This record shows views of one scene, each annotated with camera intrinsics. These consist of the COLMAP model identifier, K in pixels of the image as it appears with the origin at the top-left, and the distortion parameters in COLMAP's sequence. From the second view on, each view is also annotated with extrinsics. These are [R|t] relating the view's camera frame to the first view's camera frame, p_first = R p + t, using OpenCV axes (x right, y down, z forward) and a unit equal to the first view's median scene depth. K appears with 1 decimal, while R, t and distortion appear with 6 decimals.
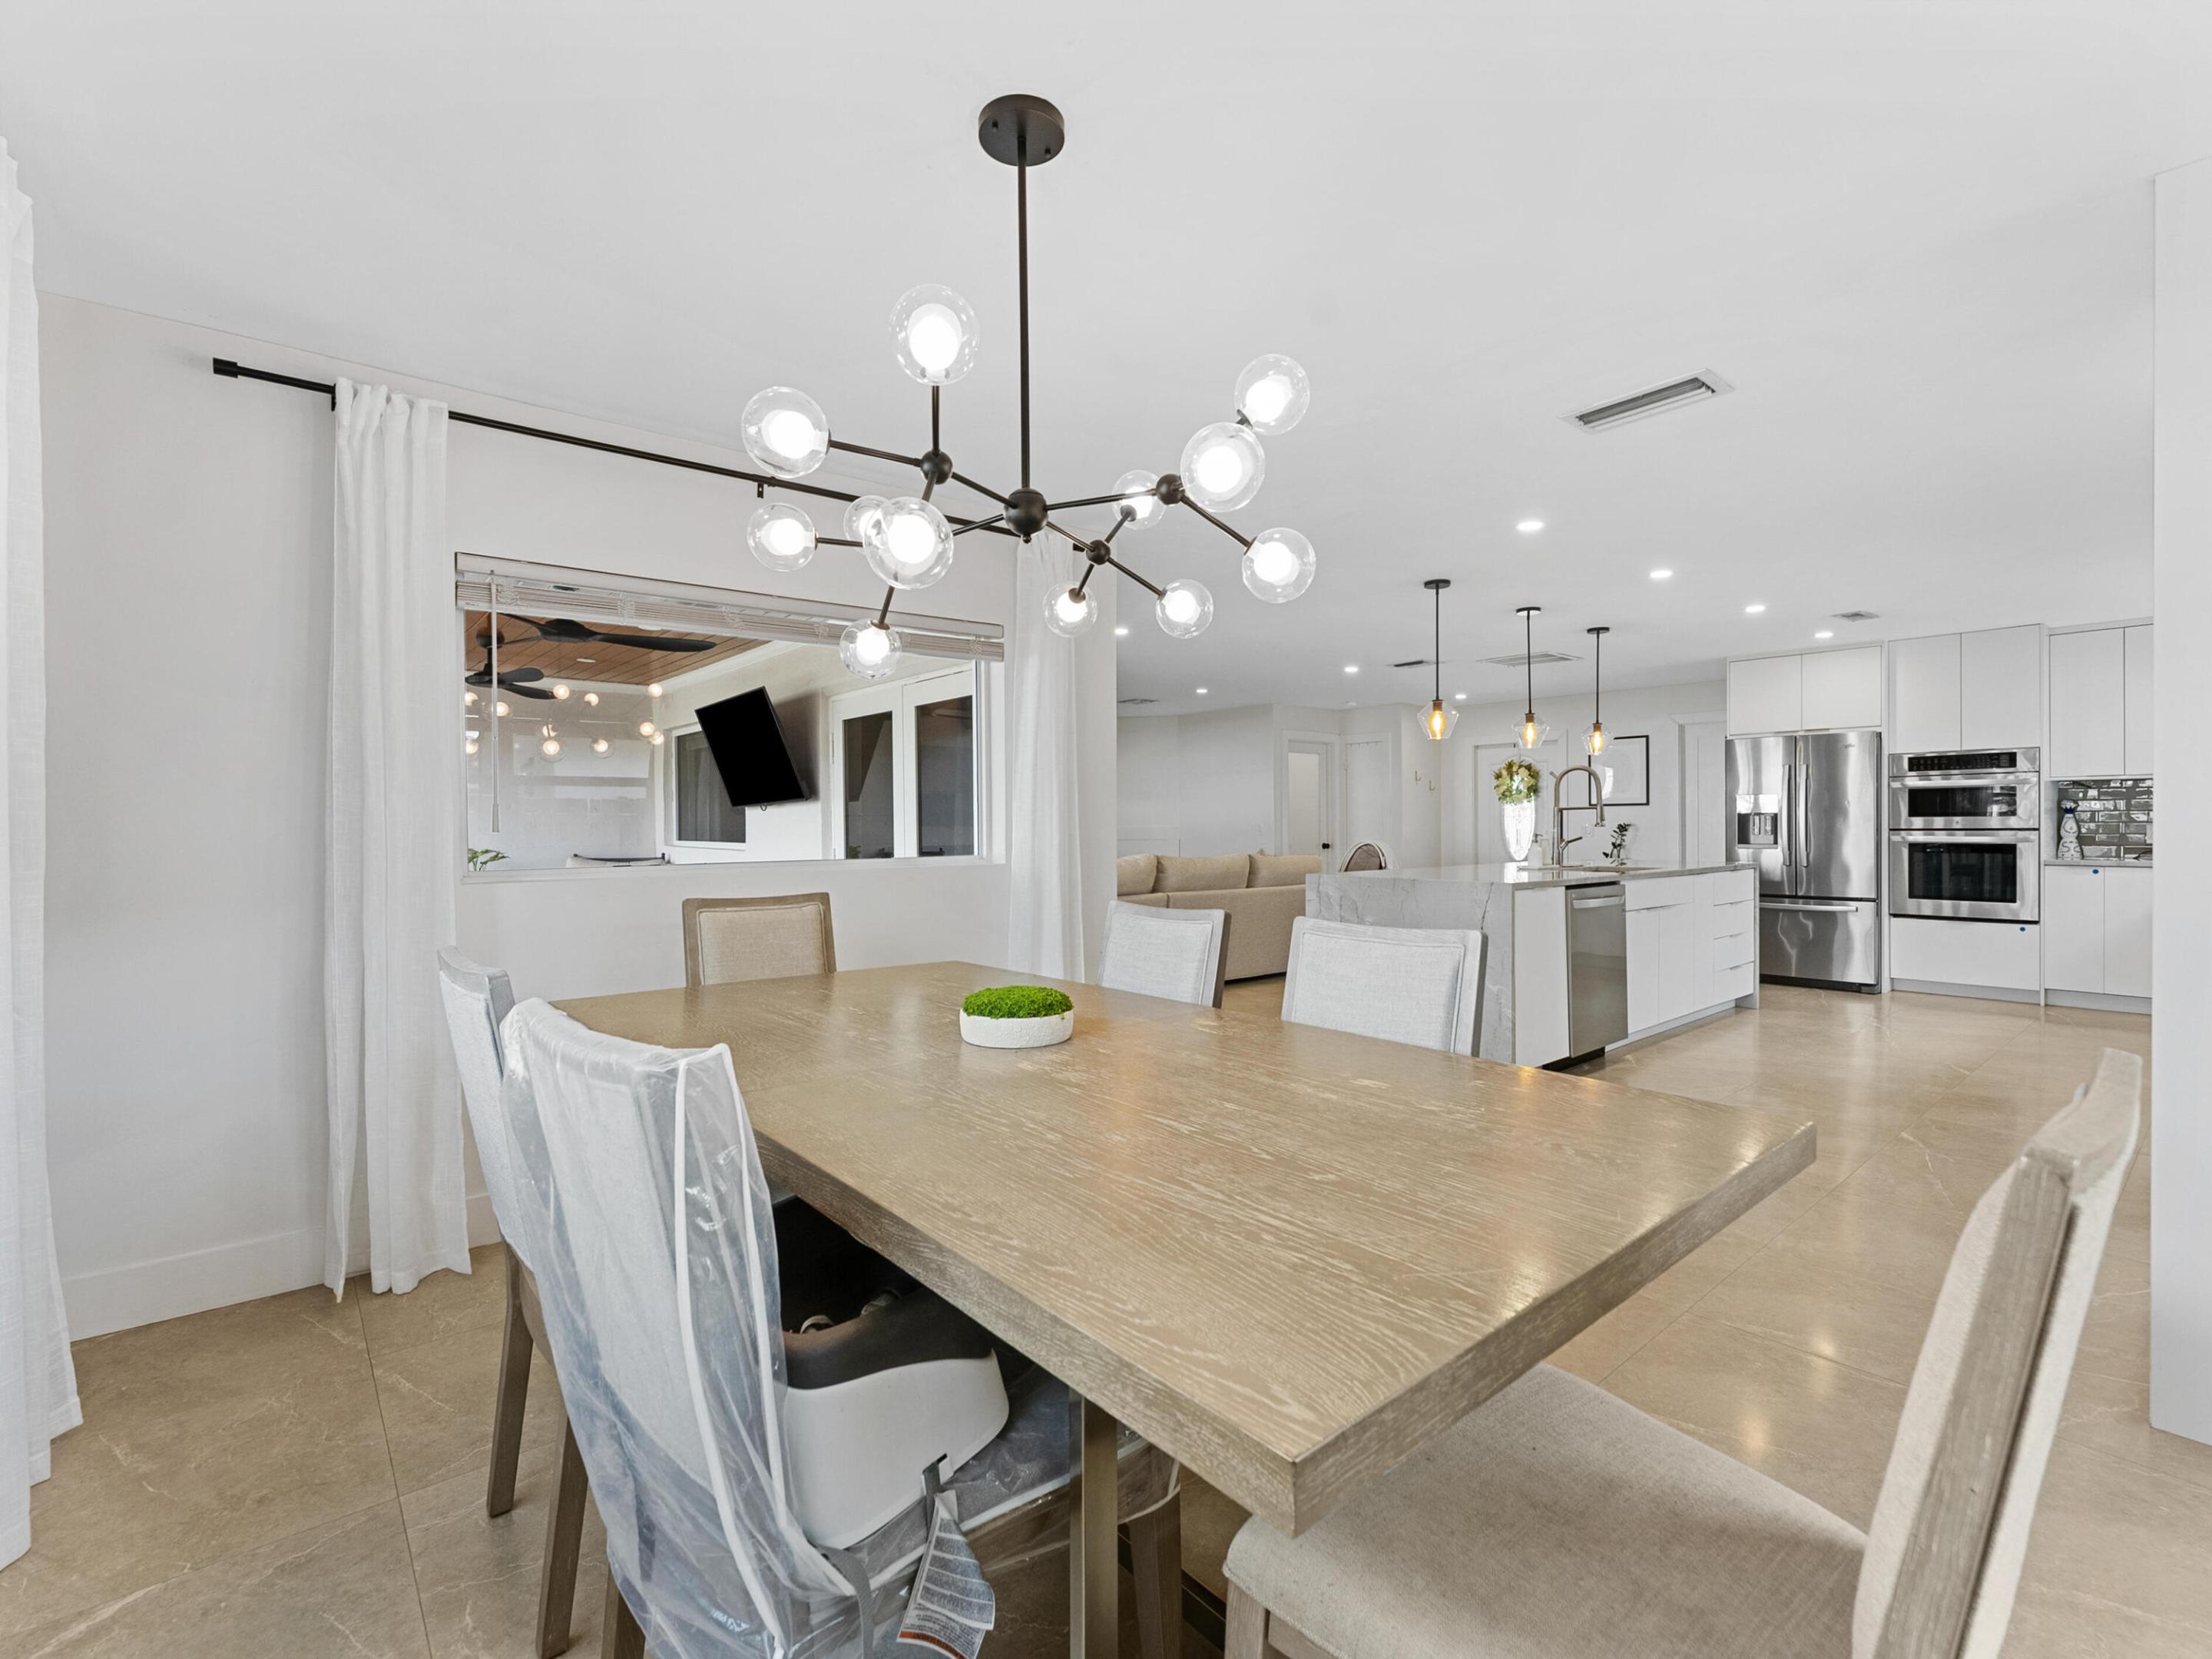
lens RADIAL K [[1000.8, 0, 1108.9], [0, 1000.8, 831.6], [0, 0, 1]] dist [-0.000100, -0.000914]
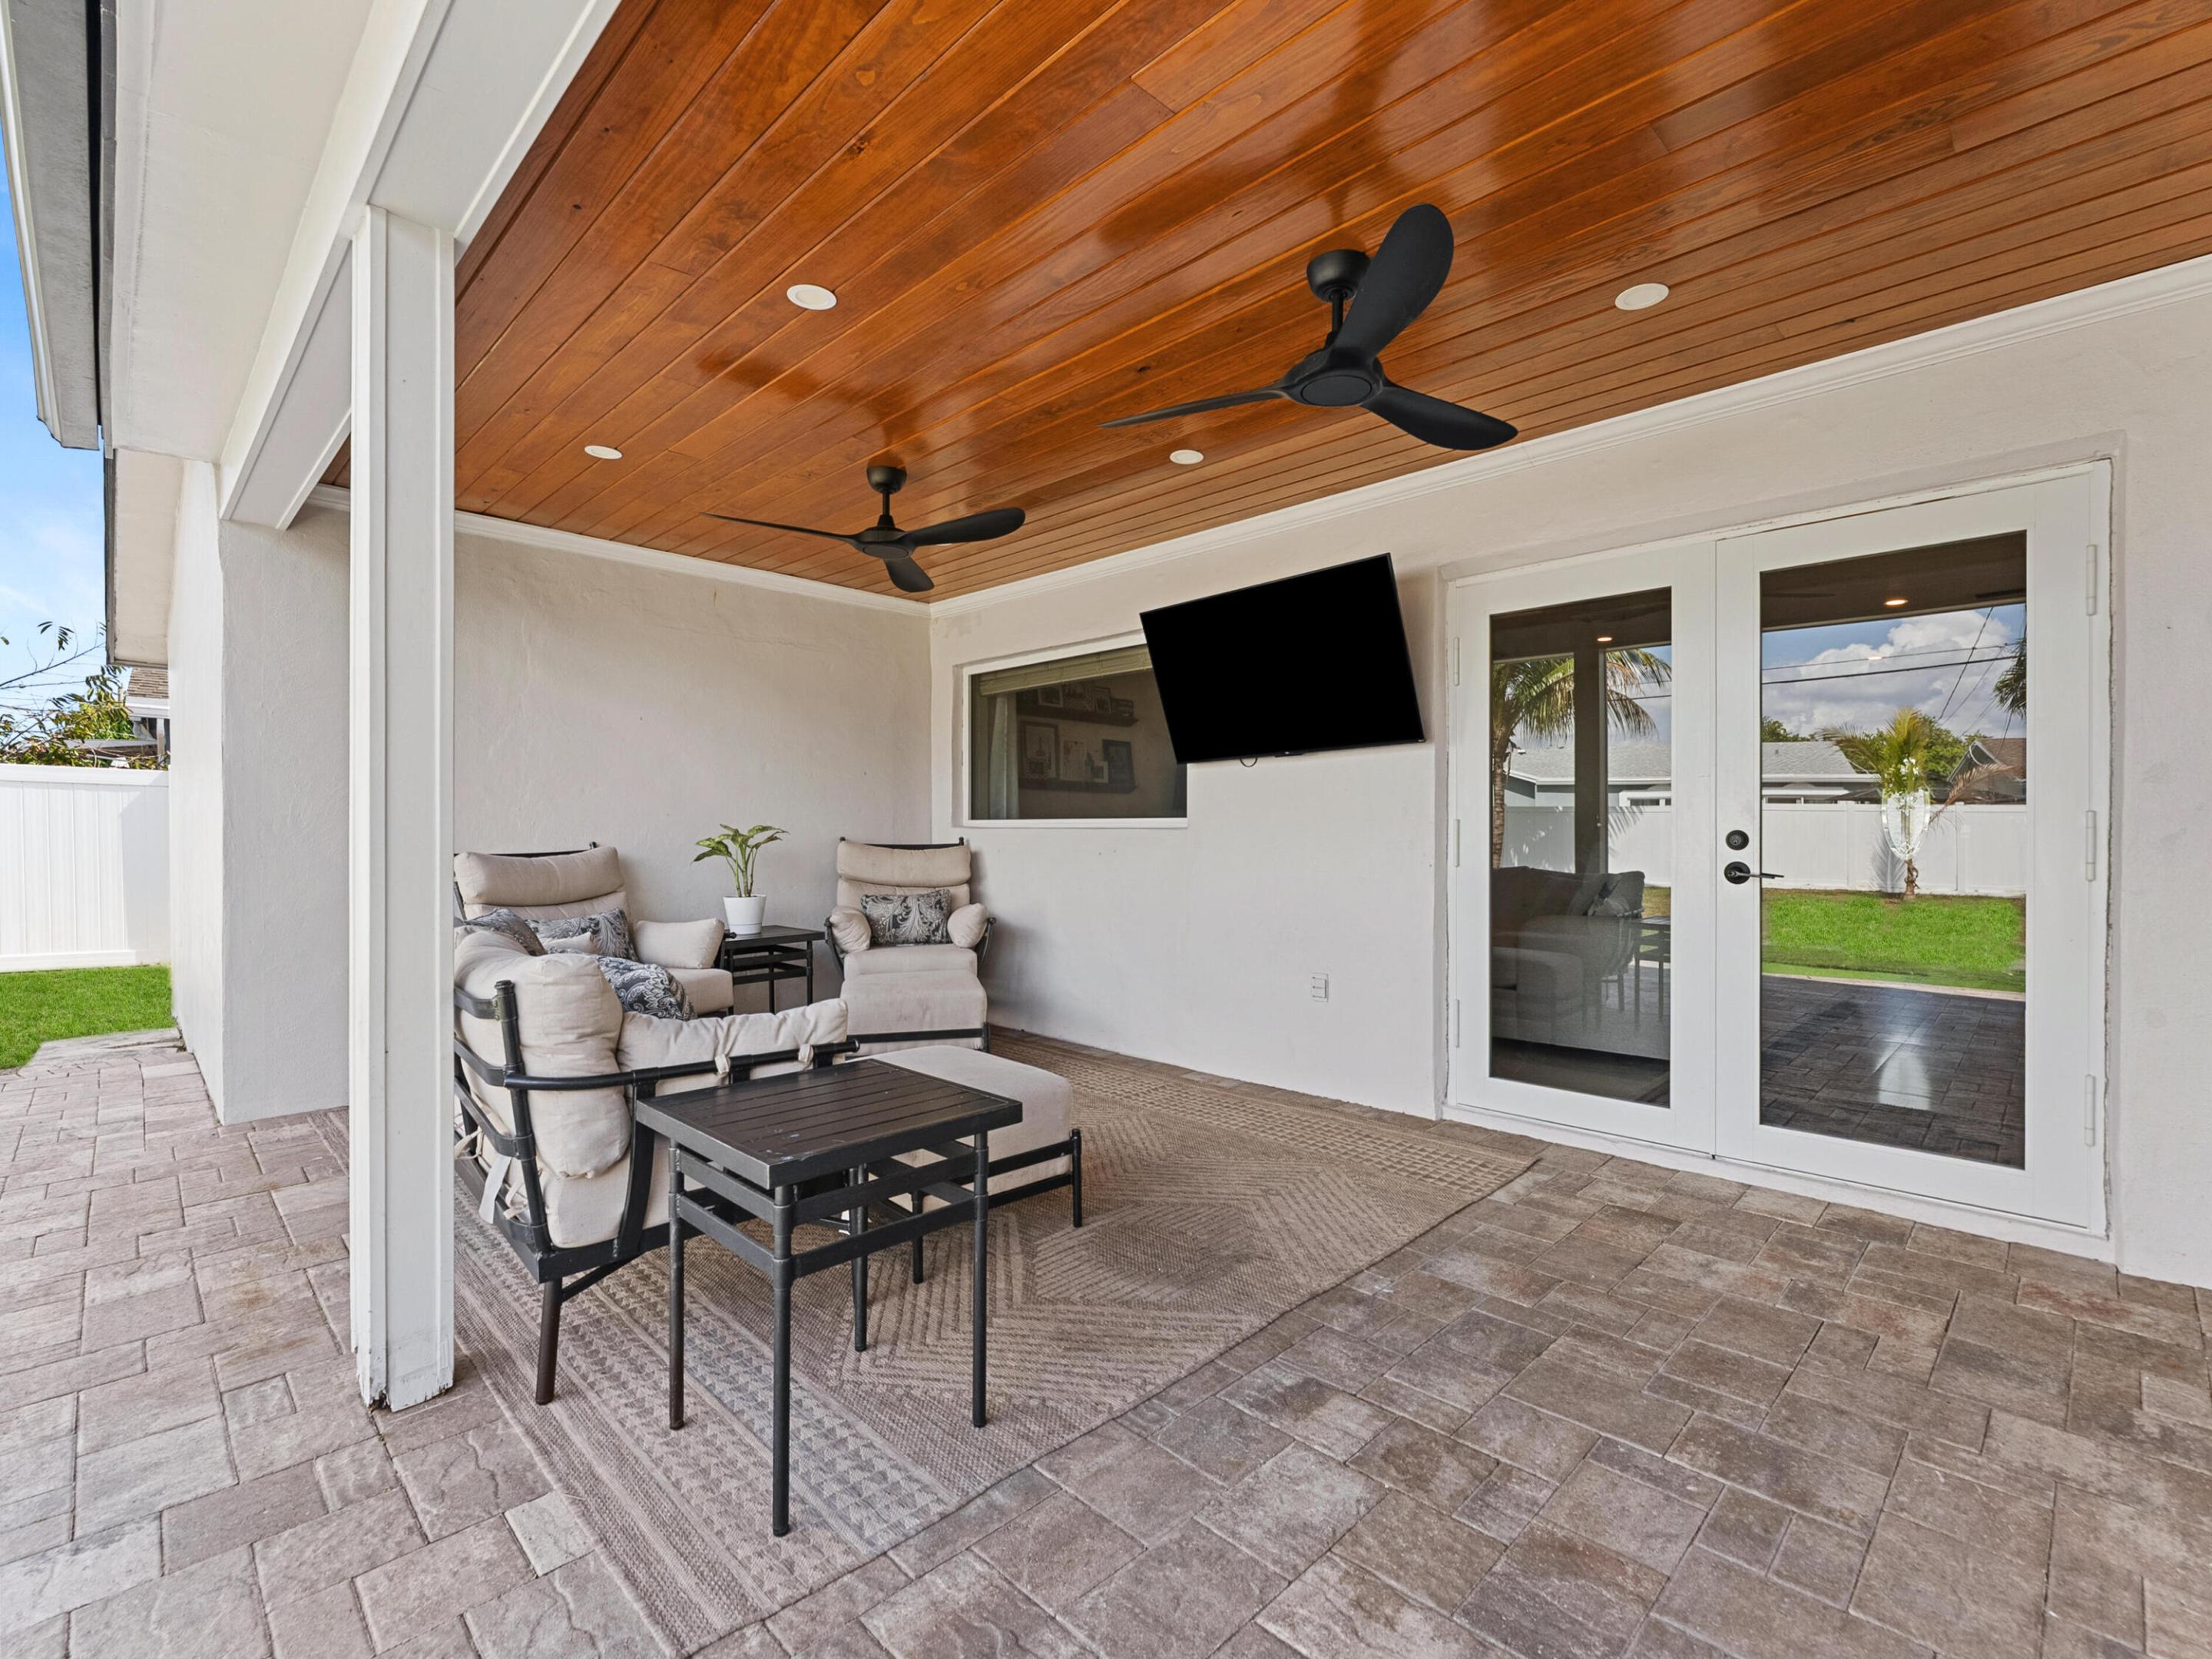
lens RADIAL K [[1004.7, 0, 1106.3], [0, 1004.7, 836.1], [0, 0, 1]] dist [-0.002317, 0.000110]
pose [[0.997255, 0.009574, 0.073419, -0.439397], [-0.009346, 0.999950, -0.003444, 0.025308], [-0.073448, 0.002748, 0.997295, 0.314855]]
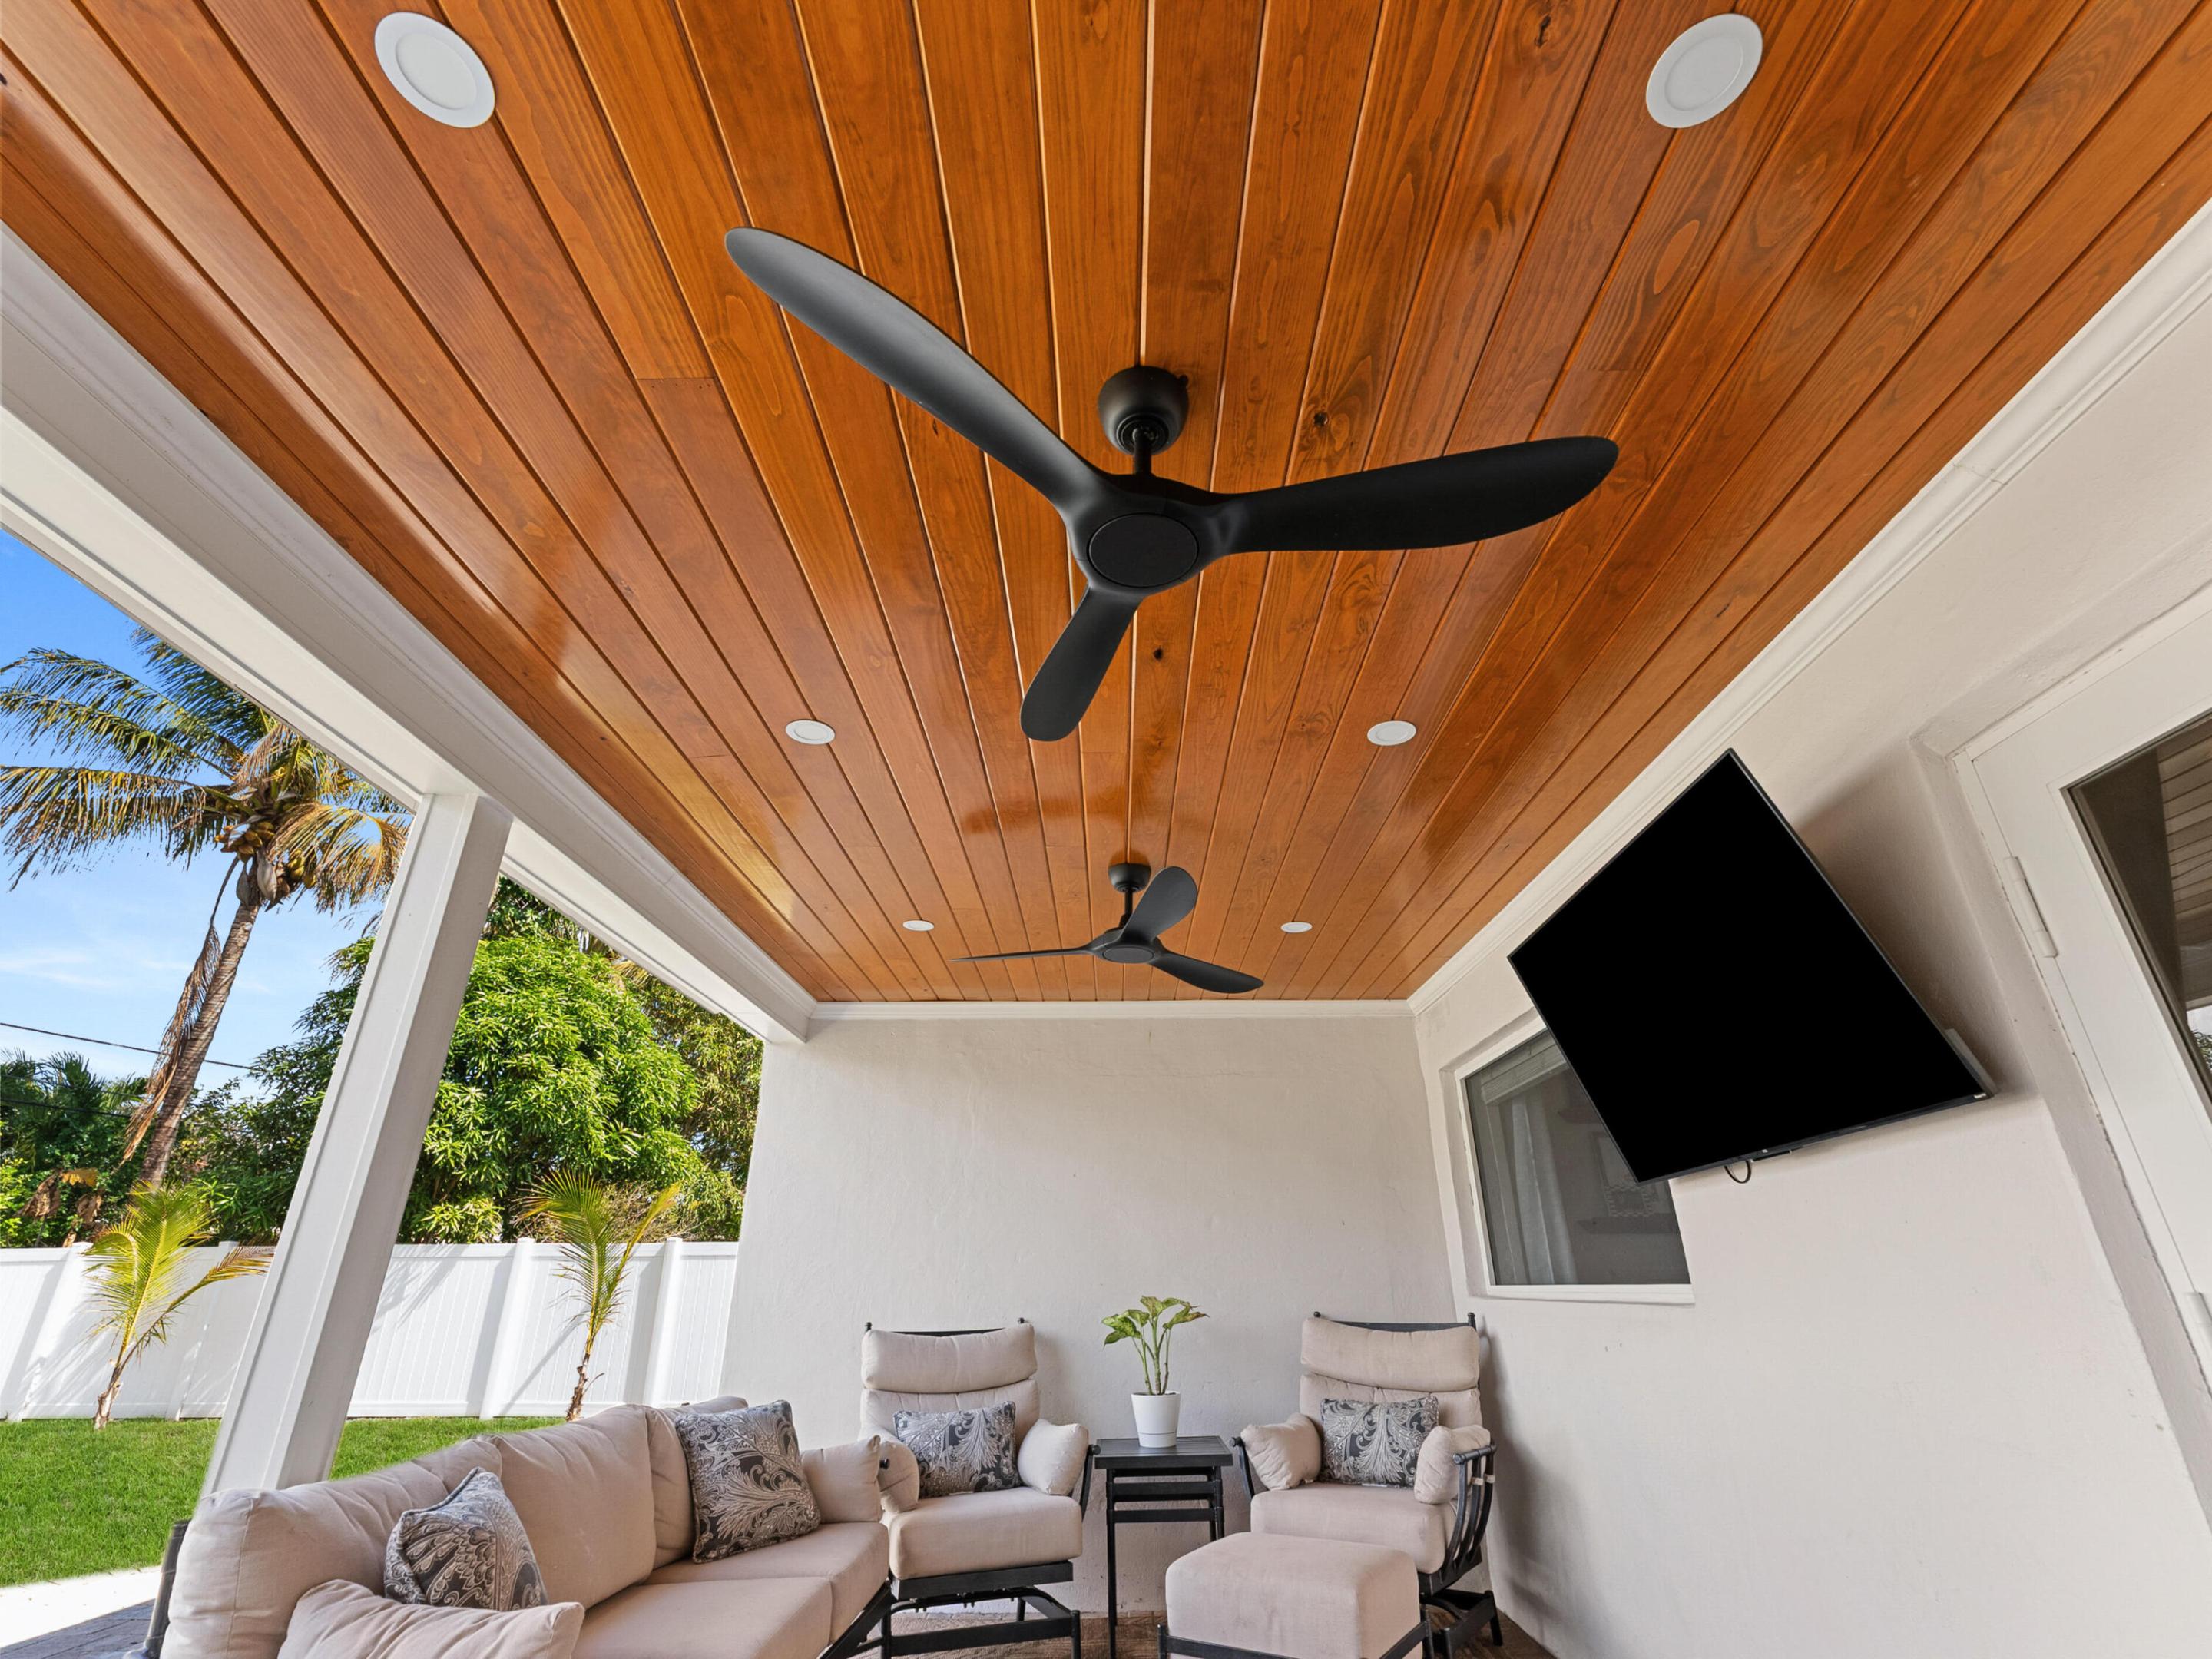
lens RADIAL K [[1000.8, 0, 1108.9], [0, 1000.8, 831.6], [0, 0, 1]] dist [-0.000100, -0.000914]
pose [[0.763202, -0.267626, -0.588132, -0.247746], [-0.008597, 0.905909, -0.423385, 0.018708], [0.646103, 0.328184, 0.689091, 0.503989]]
